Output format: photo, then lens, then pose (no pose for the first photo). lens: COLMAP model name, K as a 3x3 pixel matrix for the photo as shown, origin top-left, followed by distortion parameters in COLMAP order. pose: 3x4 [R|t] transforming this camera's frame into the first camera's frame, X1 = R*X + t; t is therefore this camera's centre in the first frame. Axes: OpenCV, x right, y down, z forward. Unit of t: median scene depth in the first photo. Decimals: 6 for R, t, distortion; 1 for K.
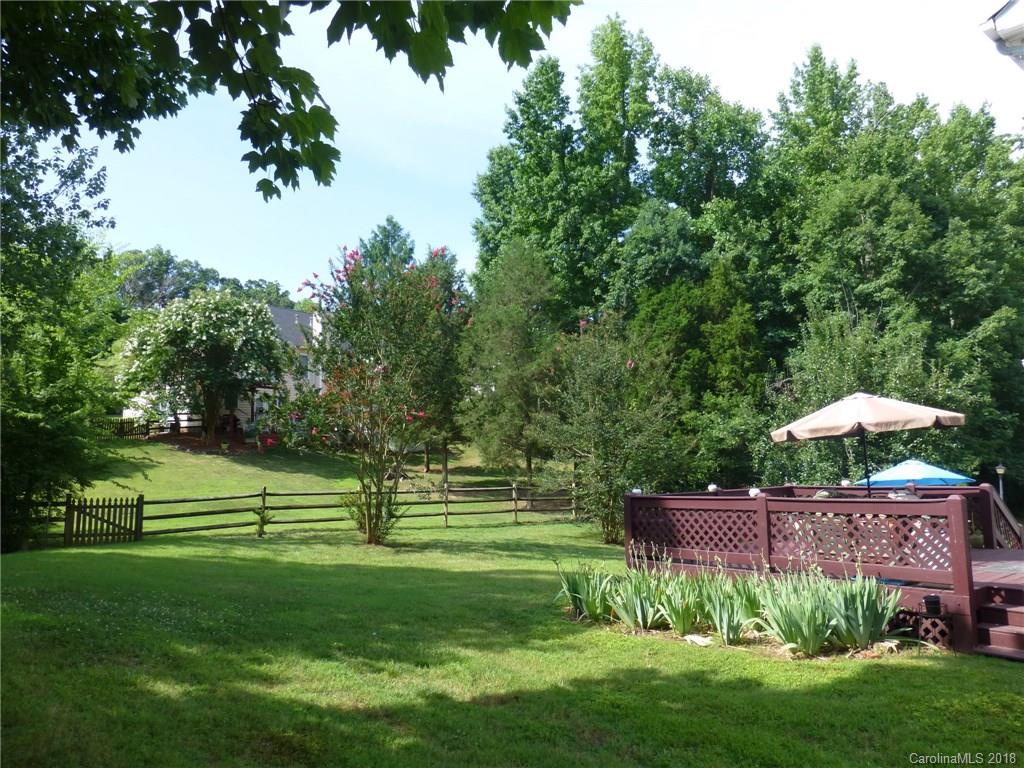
lens RADIAL K [[696.8, 0, 512.0], [0, 696.8, 384.0], [0, 0, 1]] dist [-0.034580, 0.000788]
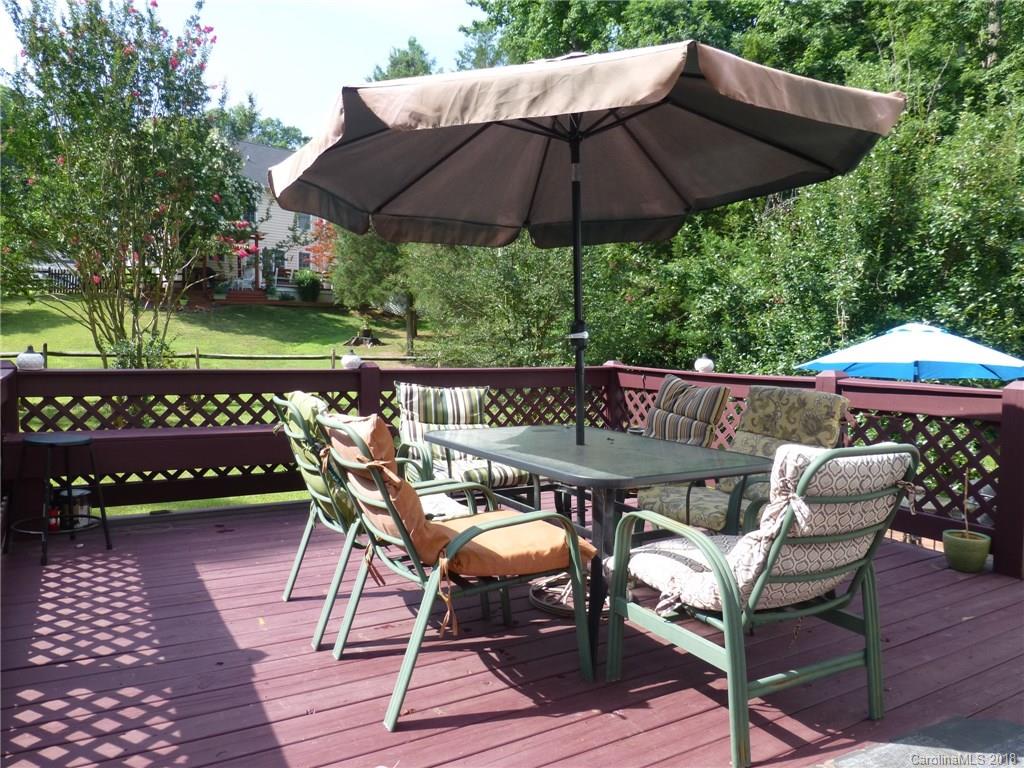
lens RADIAL K [[738.9, 0, 512.0], [0, 738.9, 384.0], [0, 0, 1]] dist [-0.030751, 0.008780]
pose [[0.992132, 0.037152, -0.119556, 0.166232], [-0.015155, 0.983572, 0.179877, 0.029741], [0.124275, -0.176650, 0.976397, 0.213608]]
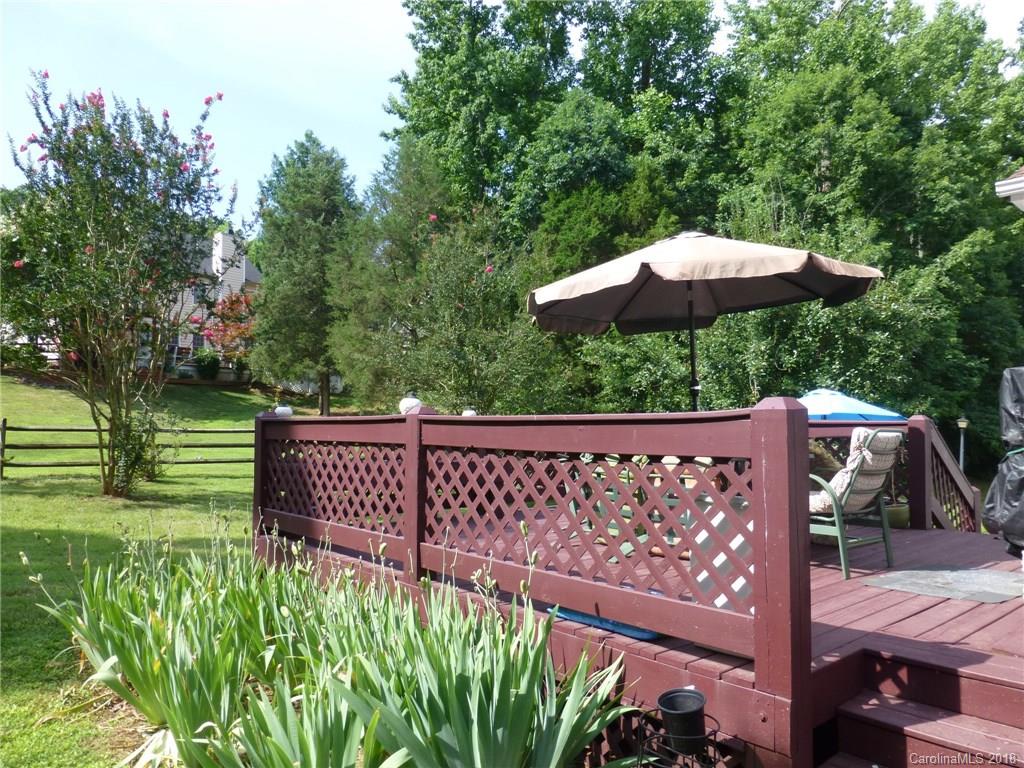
lens RADIAL K [[727.8, 0, 512.0], [0, 727.8, 384.0], [0, 0, 1]] dist [-0.027938, 0.003214]
pose [[0.998313, 0.024910, 0.052440, 0.109112], [-0.028502, 0.997215, 0.068914, 0.029708], [-0.050577, -0.070292, 0.996243, 0.143368]]
